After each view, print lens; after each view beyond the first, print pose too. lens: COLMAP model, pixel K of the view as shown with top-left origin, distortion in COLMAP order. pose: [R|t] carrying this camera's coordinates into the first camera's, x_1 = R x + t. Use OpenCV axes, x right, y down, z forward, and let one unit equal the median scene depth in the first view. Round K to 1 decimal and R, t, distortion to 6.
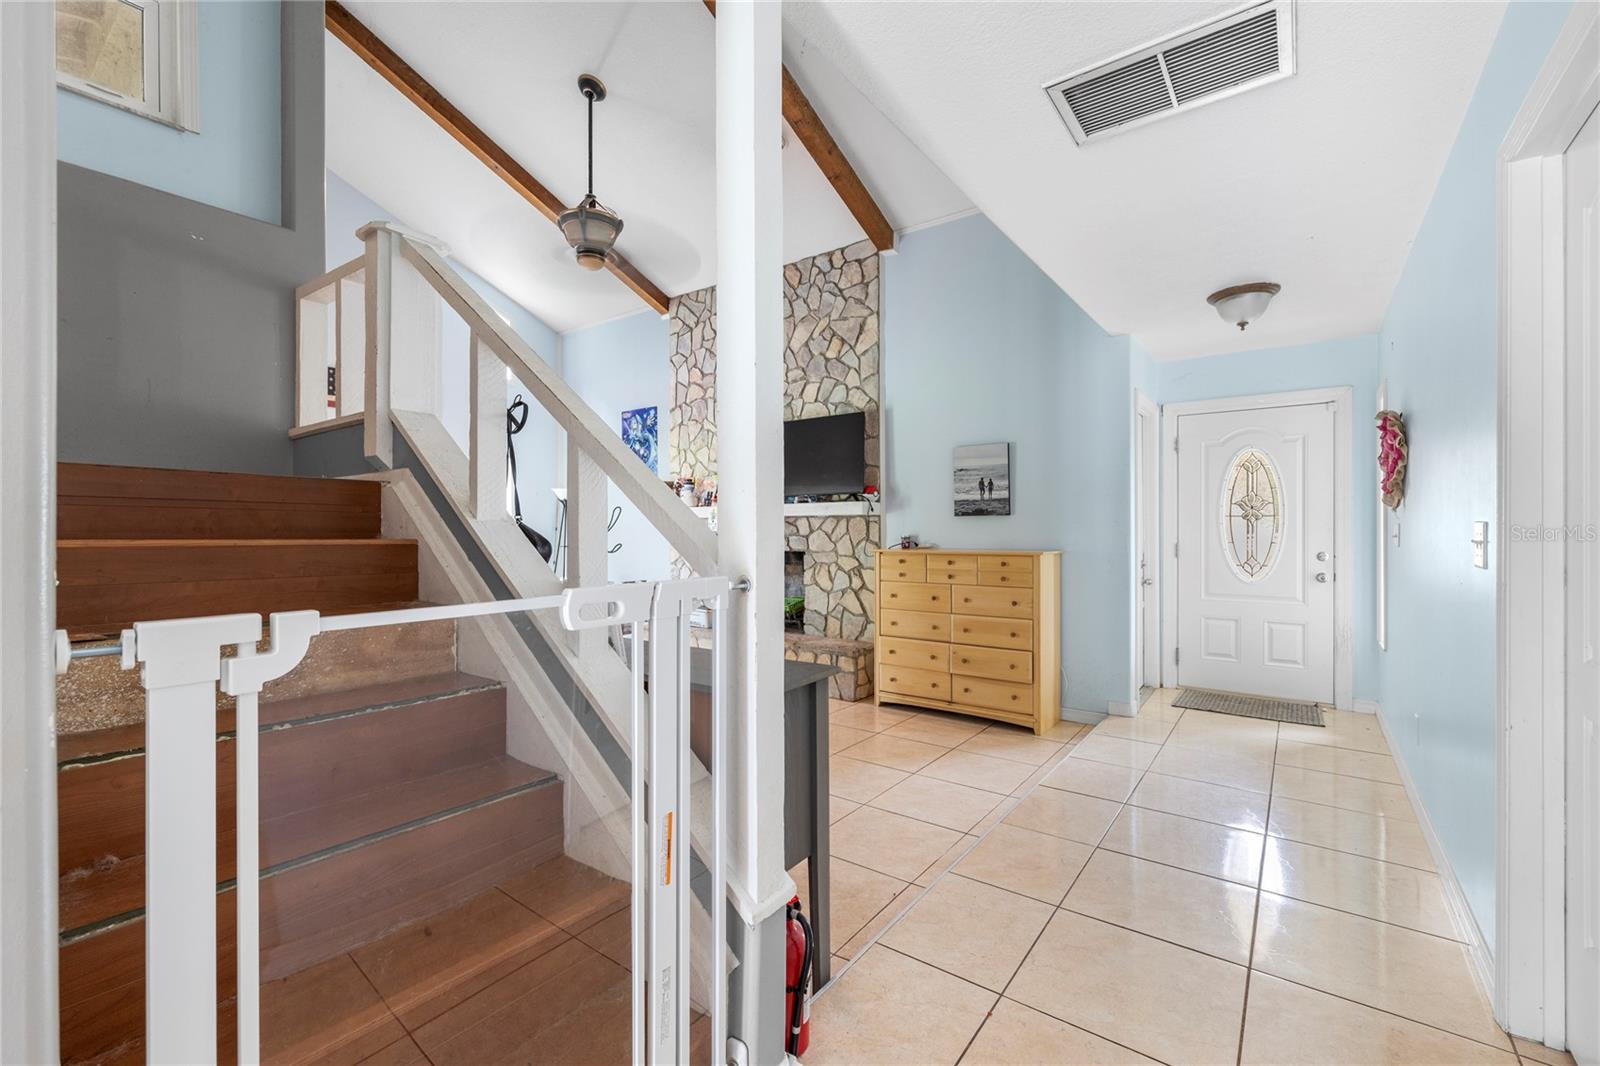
lens RADIAL K [[675.6, 0, 790.8], [0, 675.6, 525.4], [0, 0, 1]] dist [0.000443, 0.000270]
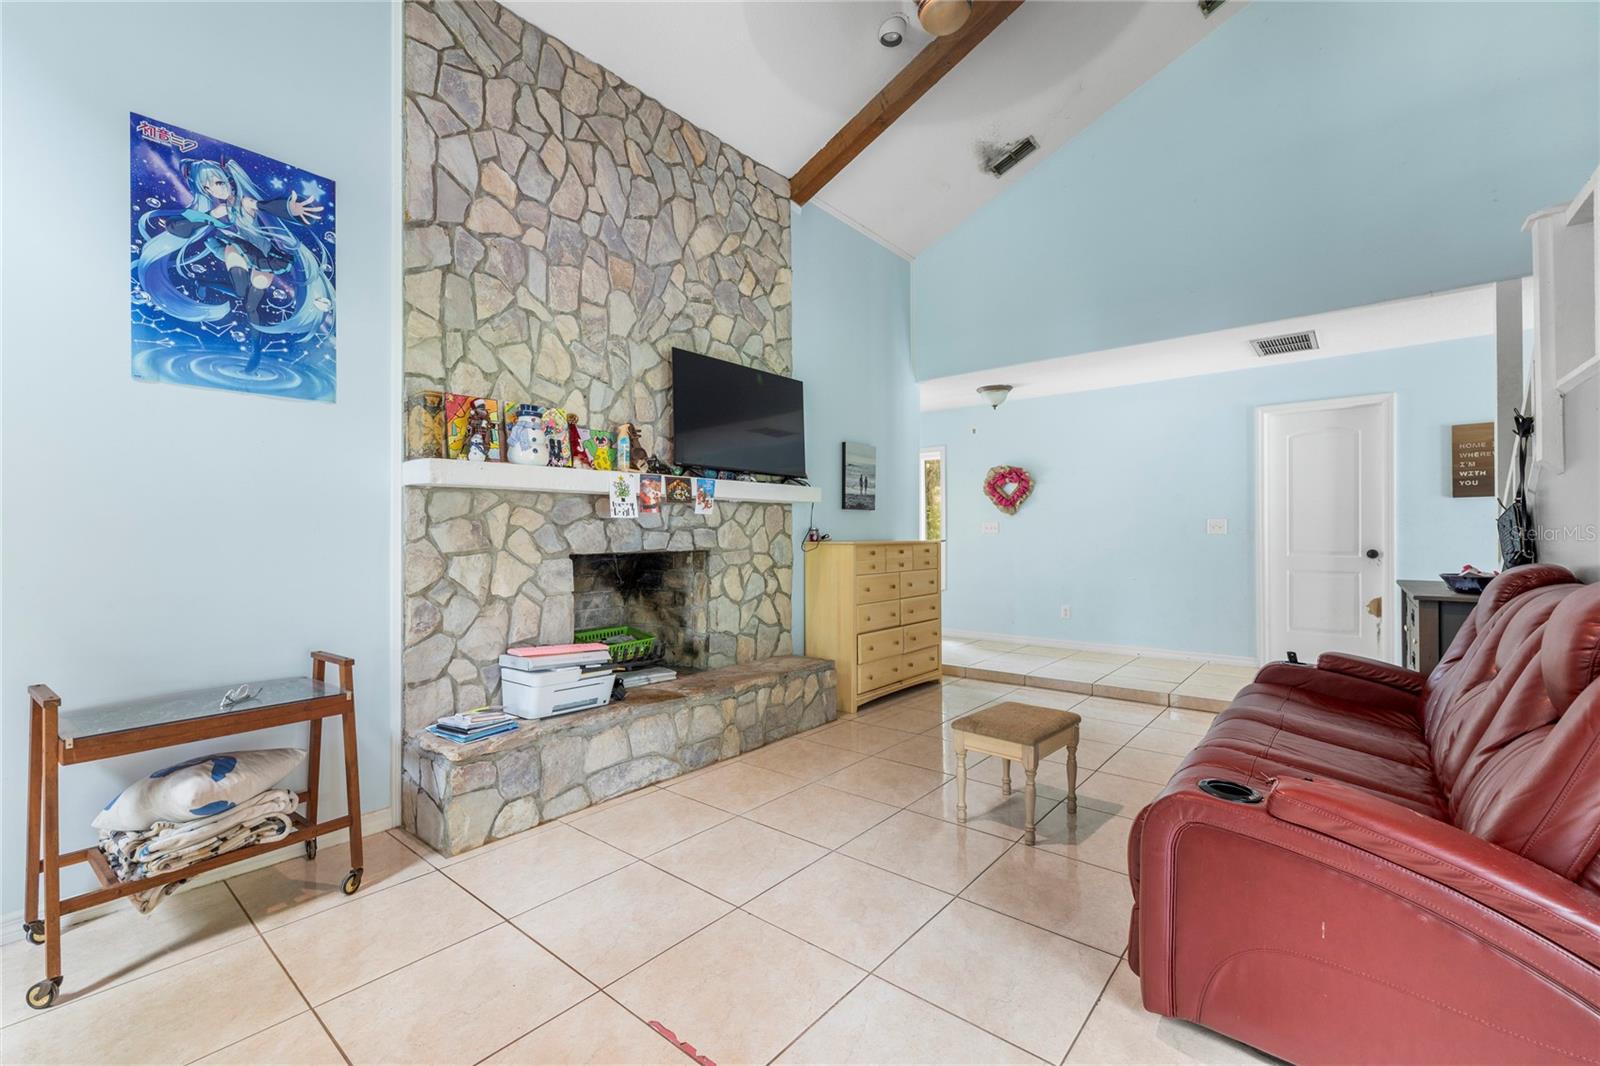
lens RADIAL K [[675.6, 0, 798.6], [0, 675.6, 531.9], [0, 0, 1]] dist [0.000443, 0.000270]
pose [[0.049275, 0.008607, 0.998748, -0.694099], [0.001224, 0.999962, -0.008678, 0.026467], [-0.998784, 0.001650, 0.049263, 0.902038]]
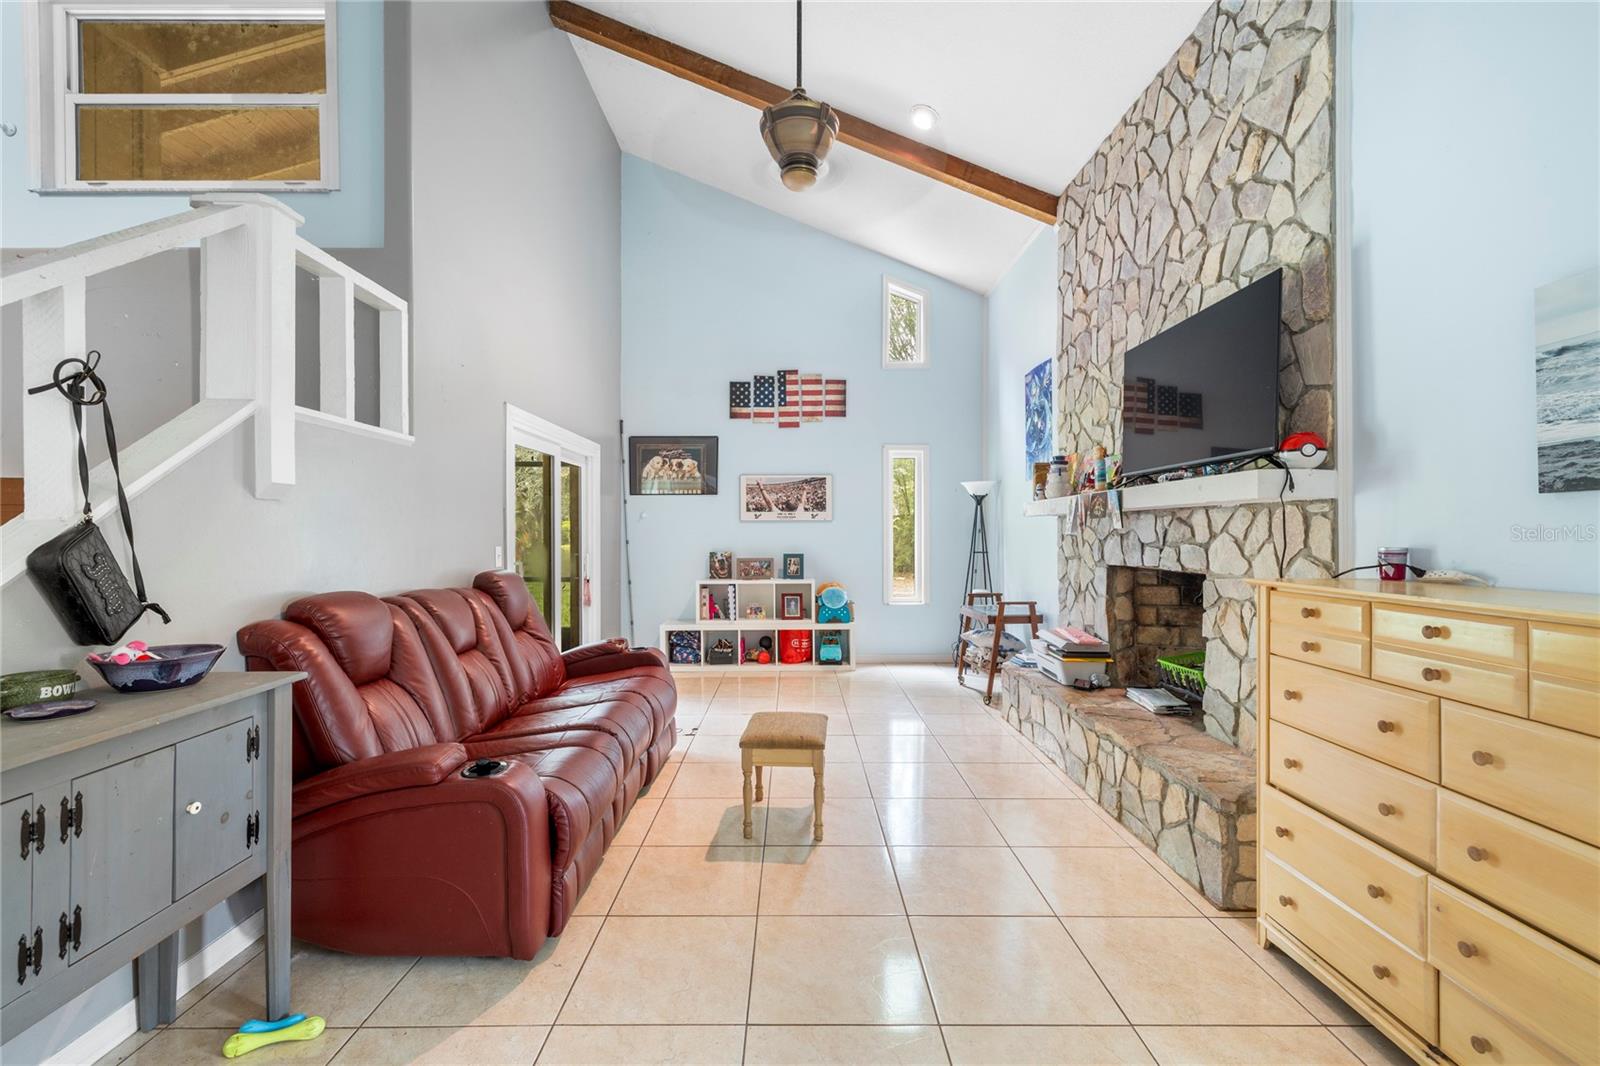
lens RADIAL K [[675.6, 0, 793.3], [0, 675.6, 531.8], [0, 0, 1]] dist [0.000443, 0.000270]
pose [[0.603047, 0.002373, -0.797702, 0.253651], [0.001595, 0.999990, 0.004181, 0.003270], [0.797704, -0.003793, 0.603037, 0.443540]]
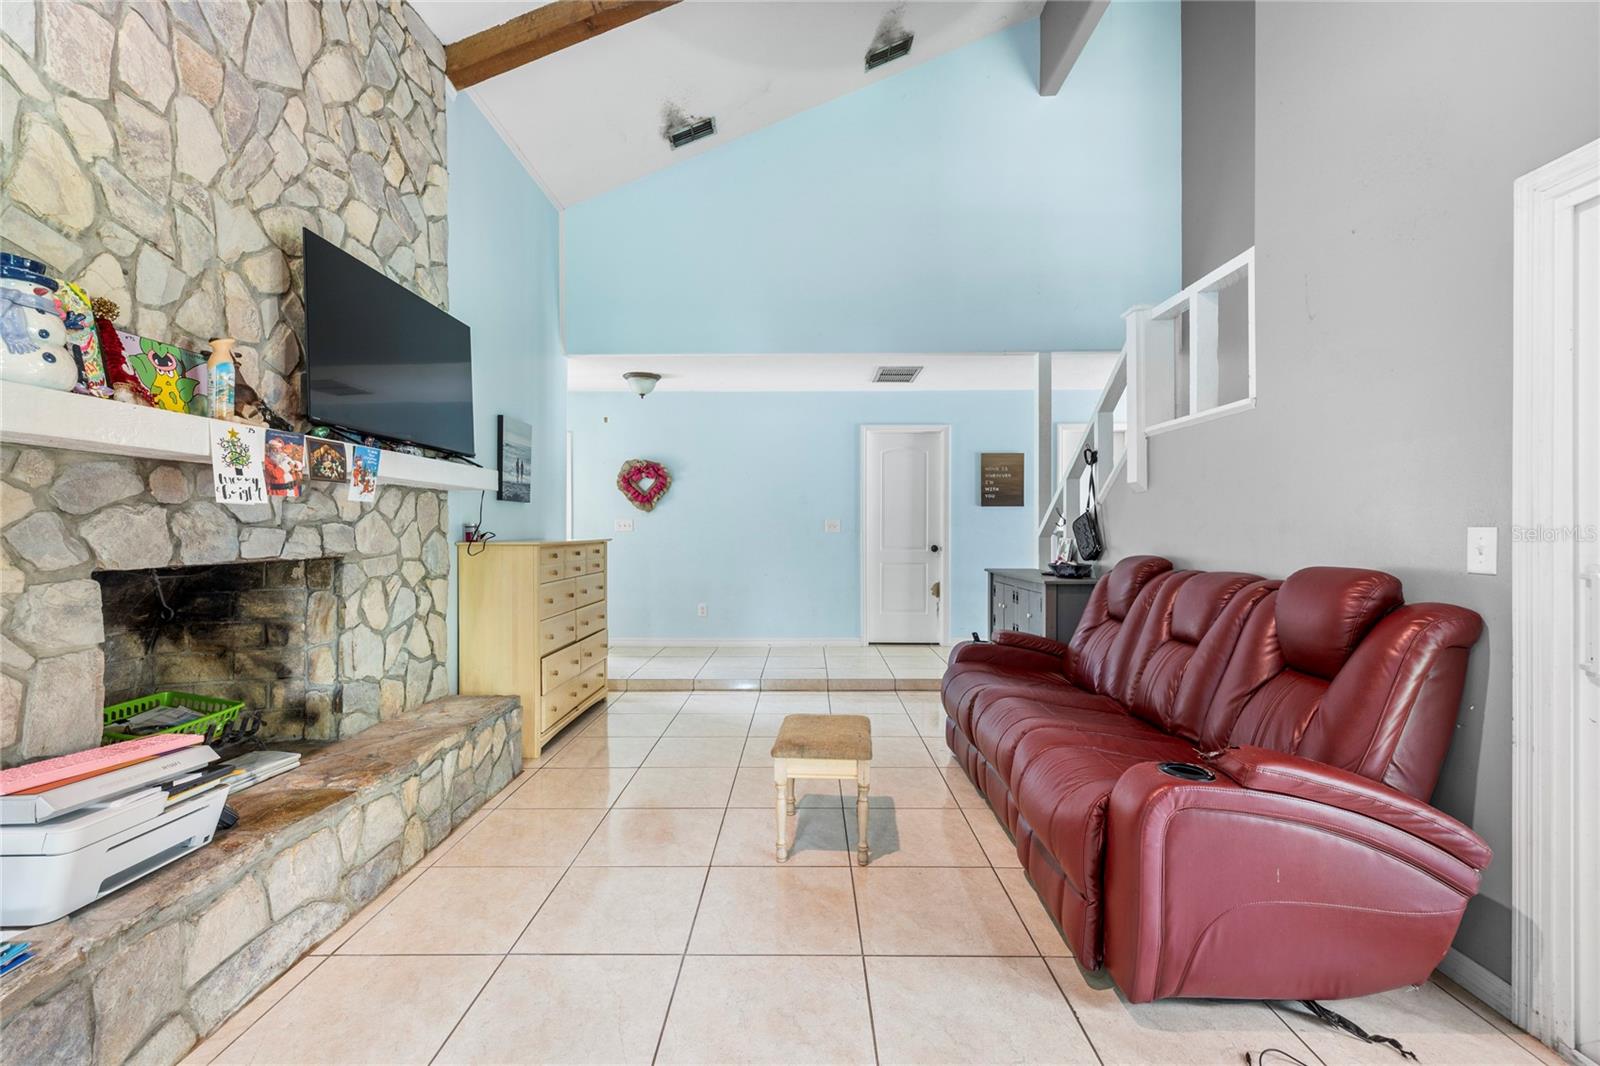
lens RADIAL K [[675.6, 0, 801.5], [0, 675.6, 533.9], [0, 0, 1]] dist [0.000443, 0.000270]
pose [[-0.598549, 0.000448, 0.801086, -0.547958], [0.000456, 1.000000, -0.000219, 0.023985], [-0.801086, 0.000234, -0.598549, 1.058238]]
